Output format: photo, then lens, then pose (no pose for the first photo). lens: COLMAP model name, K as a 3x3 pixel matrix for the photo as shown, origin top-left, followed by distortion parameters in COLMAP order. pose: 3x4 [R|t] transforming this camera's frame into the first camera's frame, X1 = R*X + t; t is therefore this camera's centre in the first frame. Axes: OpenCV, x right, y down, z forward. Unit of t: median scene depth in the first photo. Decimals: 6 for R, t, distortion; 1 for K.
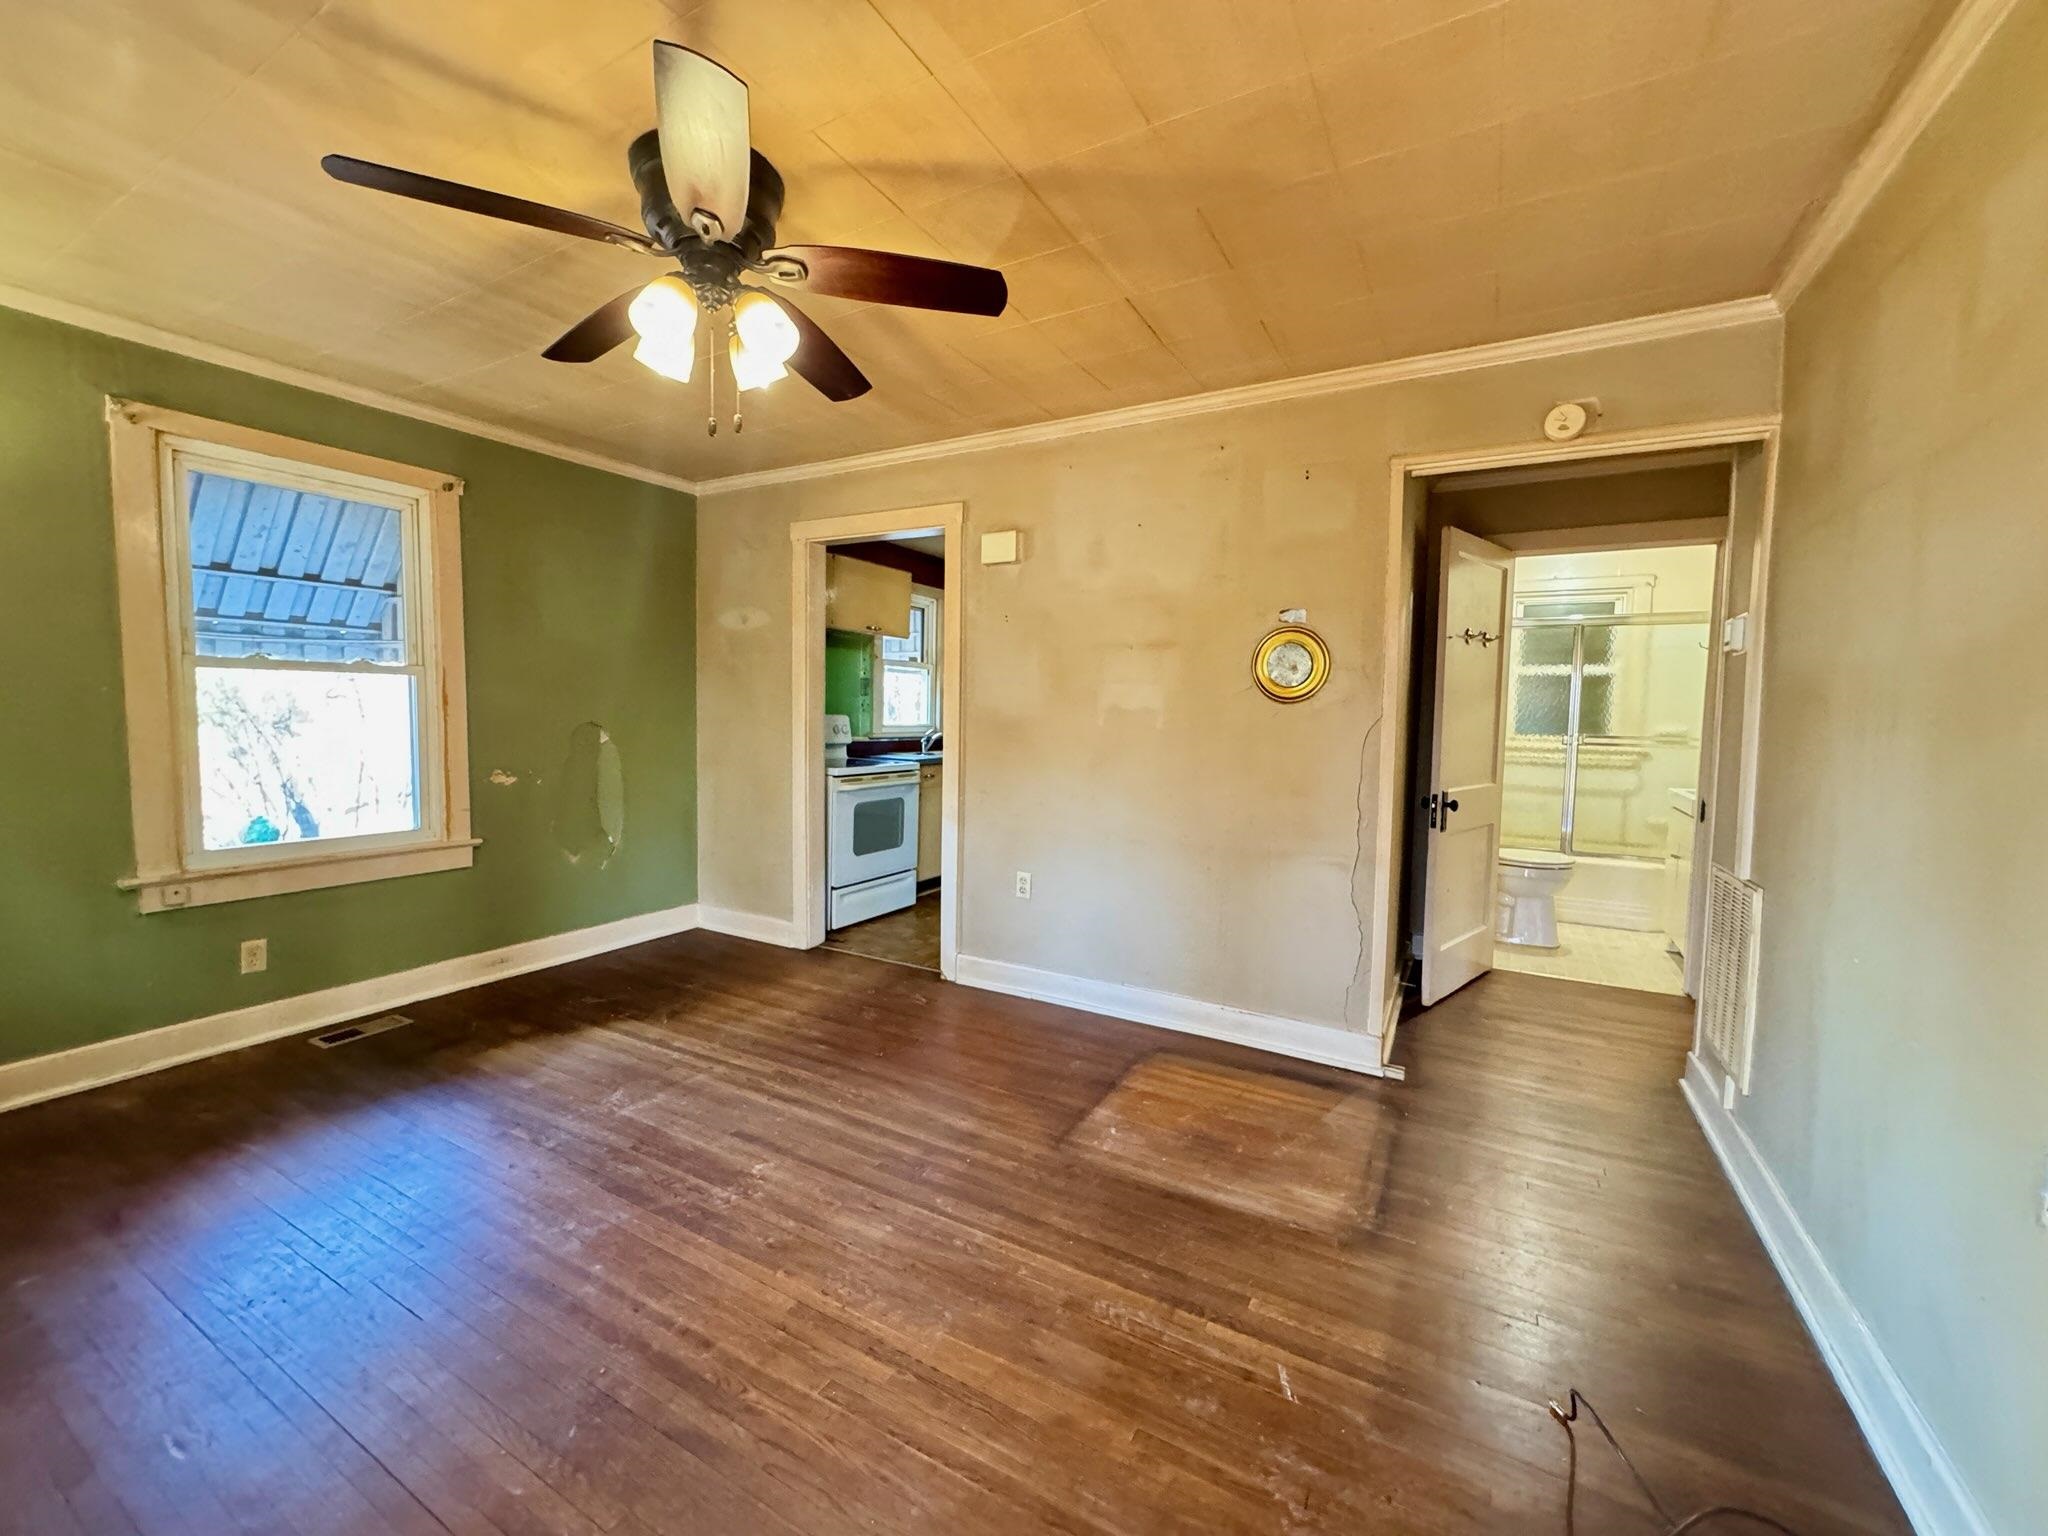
lens RADIAL K [[819.2, 0, 1037.7], [0, 819.2, 778.4], [0, 0, 1]] dist [-0.003965, 0.000706]
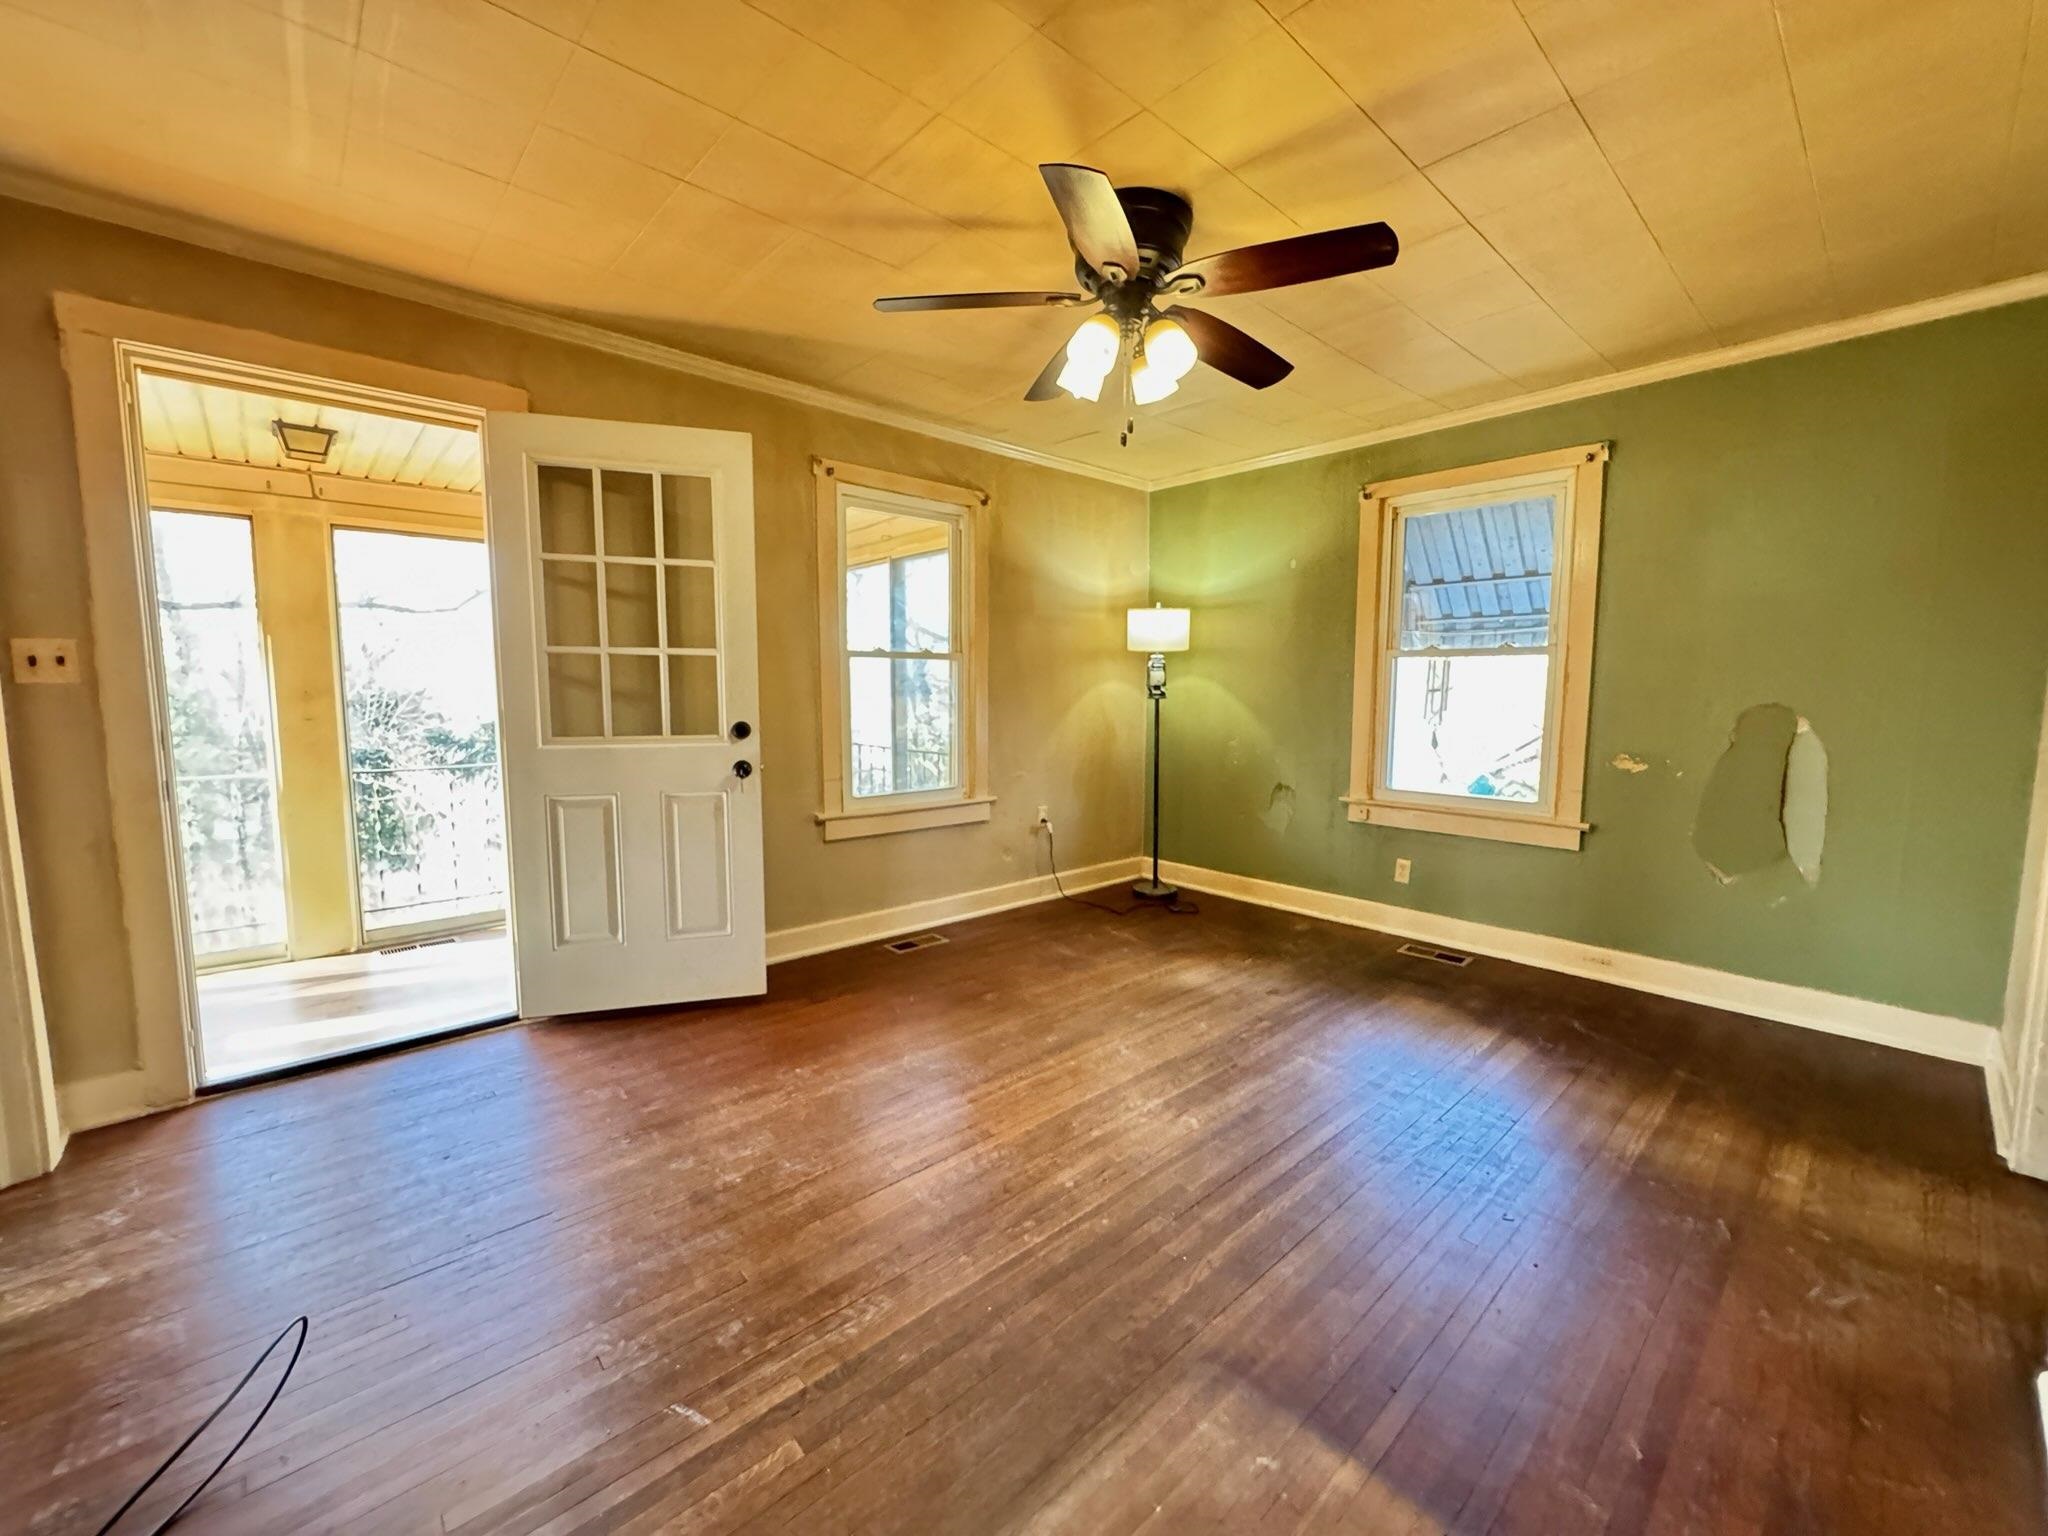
lens RADIAL K [[819.2, 0, 1022.4], [0, 819.2, 782.1], [0, 0, 1]] dist [-0.003965, 0.000706]
pose [[-0.328376, 0.096542, -0.939600, 0.624020], [-0.084685, 0.987748, 0.131085, -0.064622], [0.940743, 0.122616, -0.316177, 1.001835]]
